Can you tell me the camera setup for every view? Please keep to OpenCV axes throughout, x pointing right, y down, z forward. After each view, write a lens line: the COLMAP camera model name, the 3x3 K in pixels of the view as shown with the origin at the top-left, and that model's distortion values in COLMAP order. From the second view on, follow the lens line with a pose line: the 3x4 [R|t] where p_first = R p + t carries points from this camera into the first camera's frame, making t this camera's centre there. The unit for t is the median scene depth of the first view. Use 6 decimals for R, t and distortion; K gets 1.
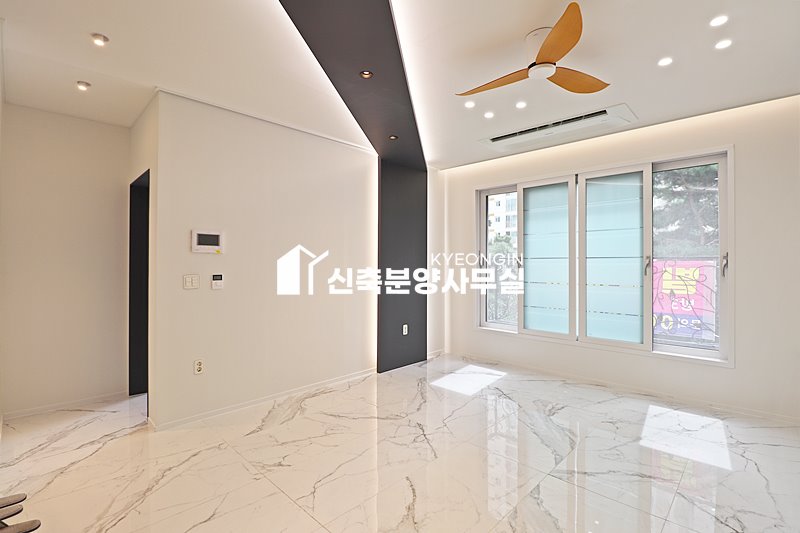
lens RADIAL K [[370.2, 0, 402.0], [0, 370.2, 262.5], [0, 0, 1]] dist [-0.000526, -0.016050]
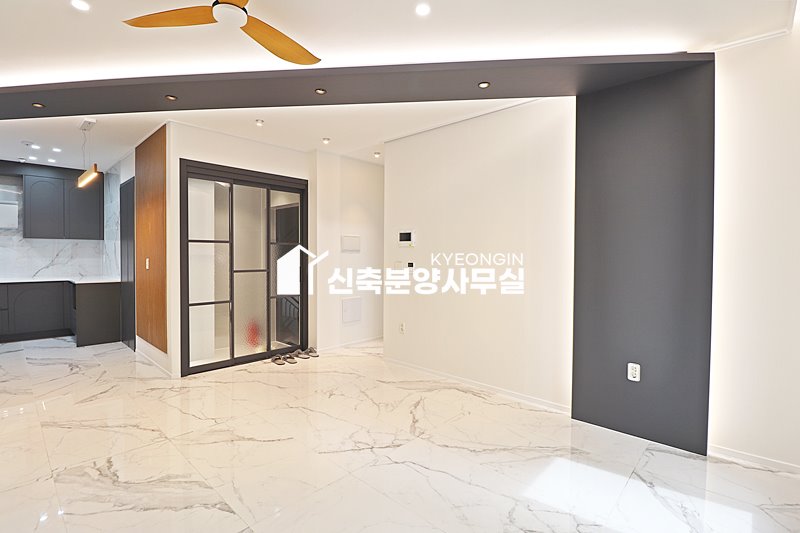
lens RADIAL K [[377.7, 0, 404.7], [0, 377.7, 260.7], [0, 0, 1]] dist [-0.000659, -0.013274]
pose [[0.026377, 0.013183, -0.999565, 0.683707], [-0.004693, 0.999904, 0.013064, 0.006551], [0.999641, 0.004346, 0.026436, 0.756179]]
